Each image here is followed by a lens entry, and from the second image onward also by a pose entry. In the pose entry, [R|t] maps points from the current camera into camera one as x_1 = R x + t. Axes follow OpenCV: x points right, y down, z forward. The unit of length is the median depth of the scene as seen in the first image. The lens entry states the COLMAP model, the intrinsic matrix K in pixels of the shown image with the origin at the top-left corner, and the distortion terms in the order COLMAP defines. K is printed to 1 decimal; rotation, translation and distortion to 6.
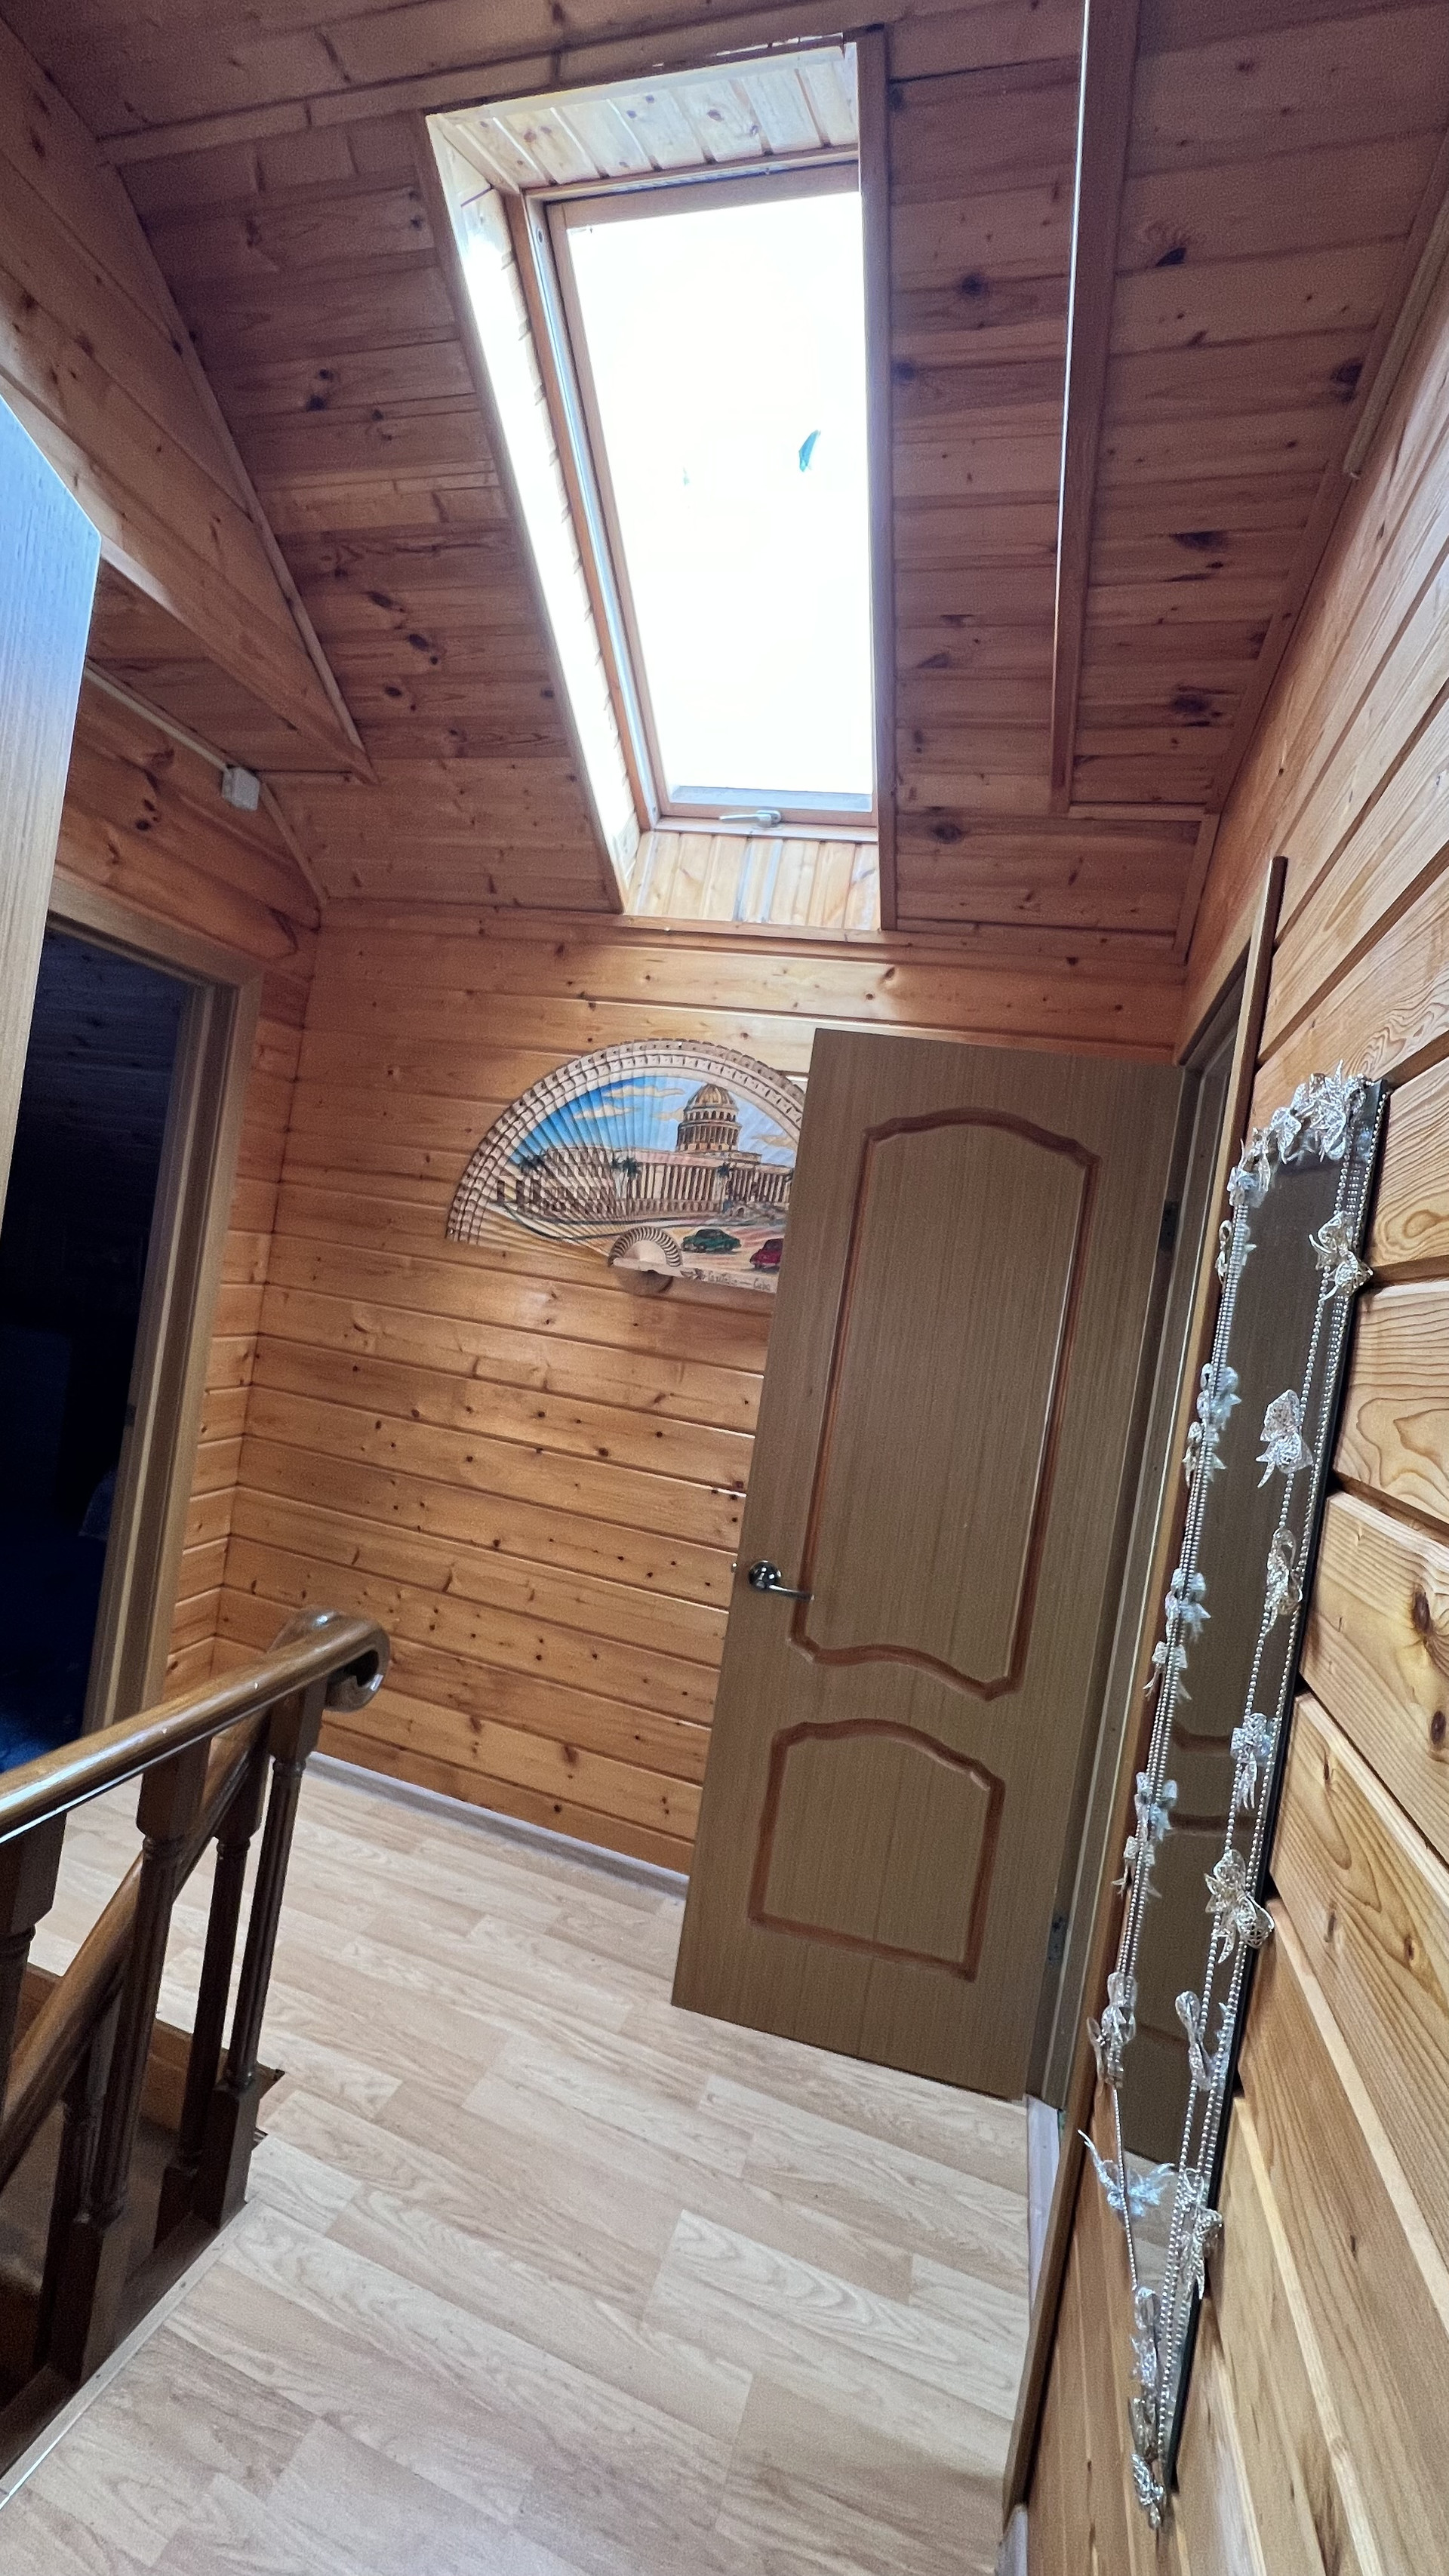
lens RADIAL K [[1030.0, 0, 717.7], [0, 1030.0, 1286.0], [0, 0, 1]] dist [-0.001373, 0.000766]
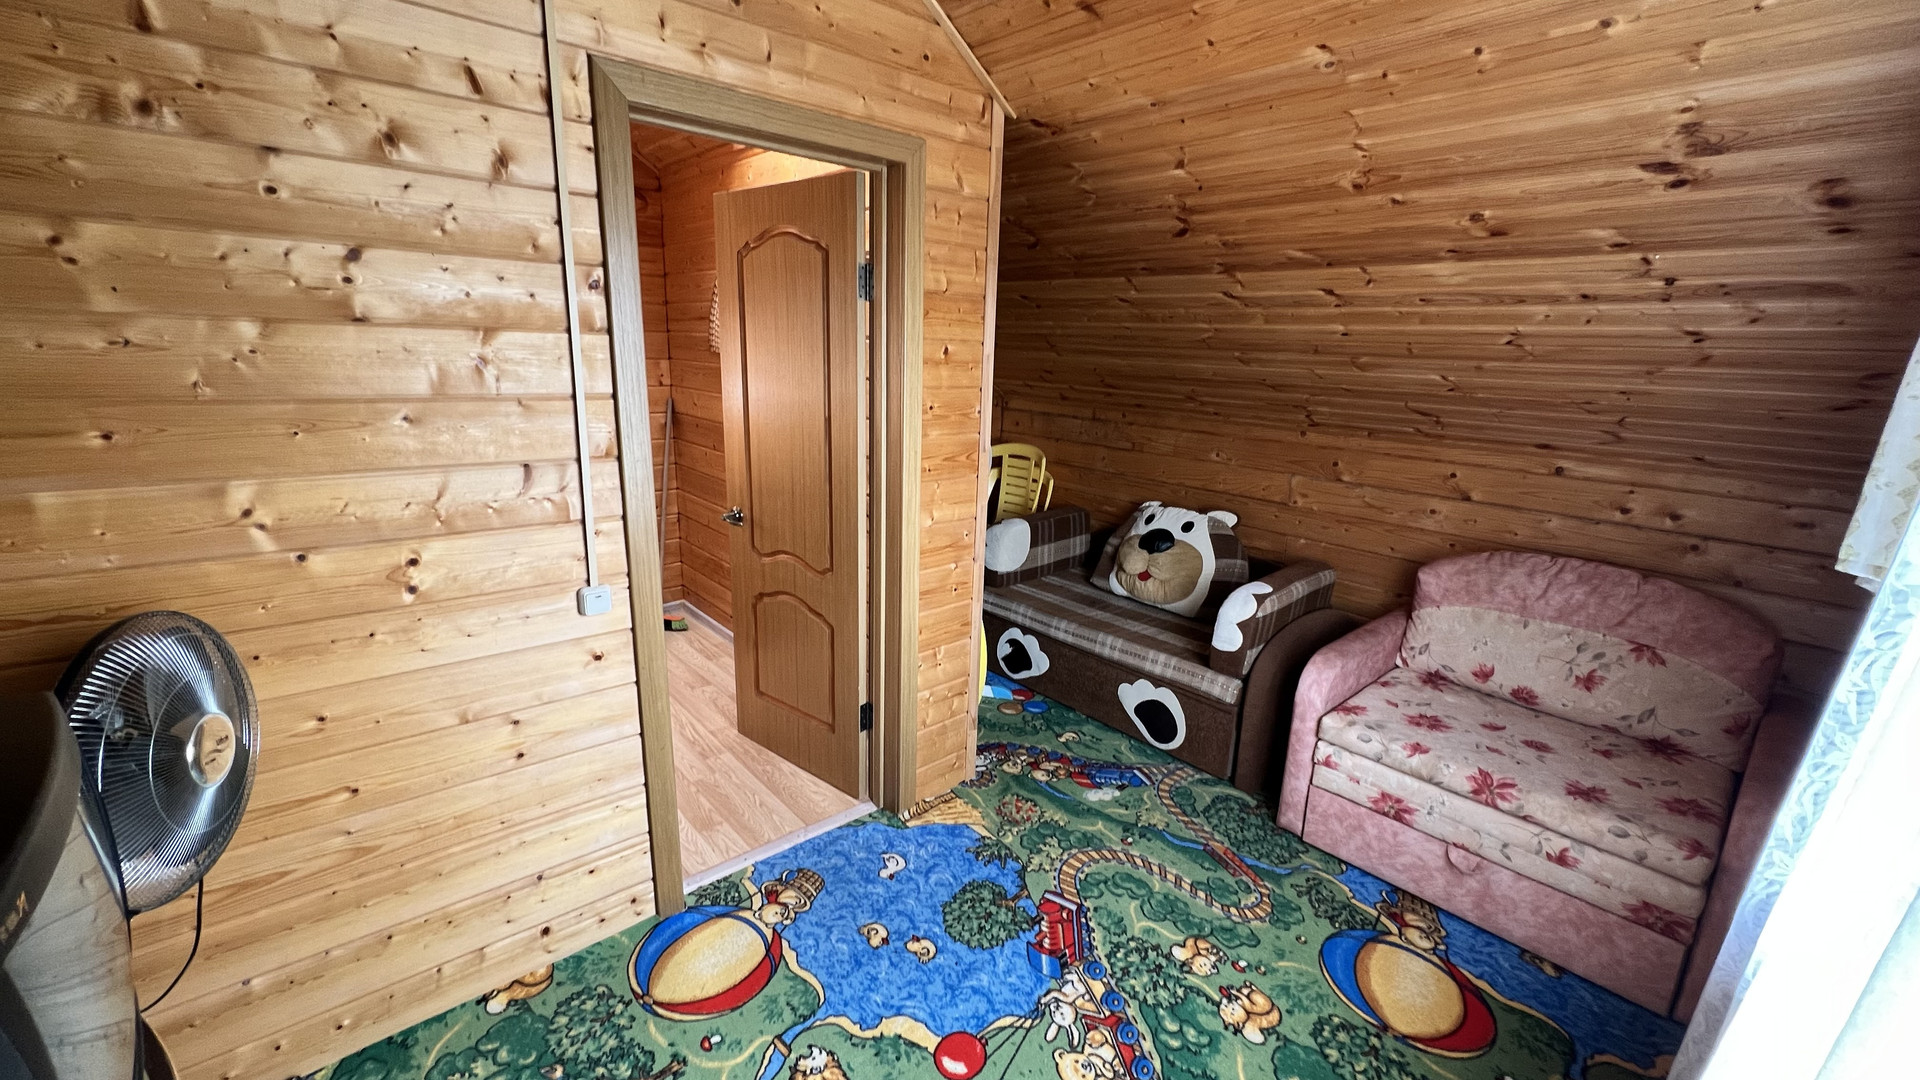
lens RADIAL K [[767.7, 0, 962.0], [0, 767.7, 533.1], [0, 0, 1]] dist [-0.001373, 0.000766]
pose [[0.840255, 0.010690, -0.542085, 1.028846], [0.082486, 0.985647, 0.147294, 0.131286], [0.535879, -0.168479, 0.827314, 0.055456]]
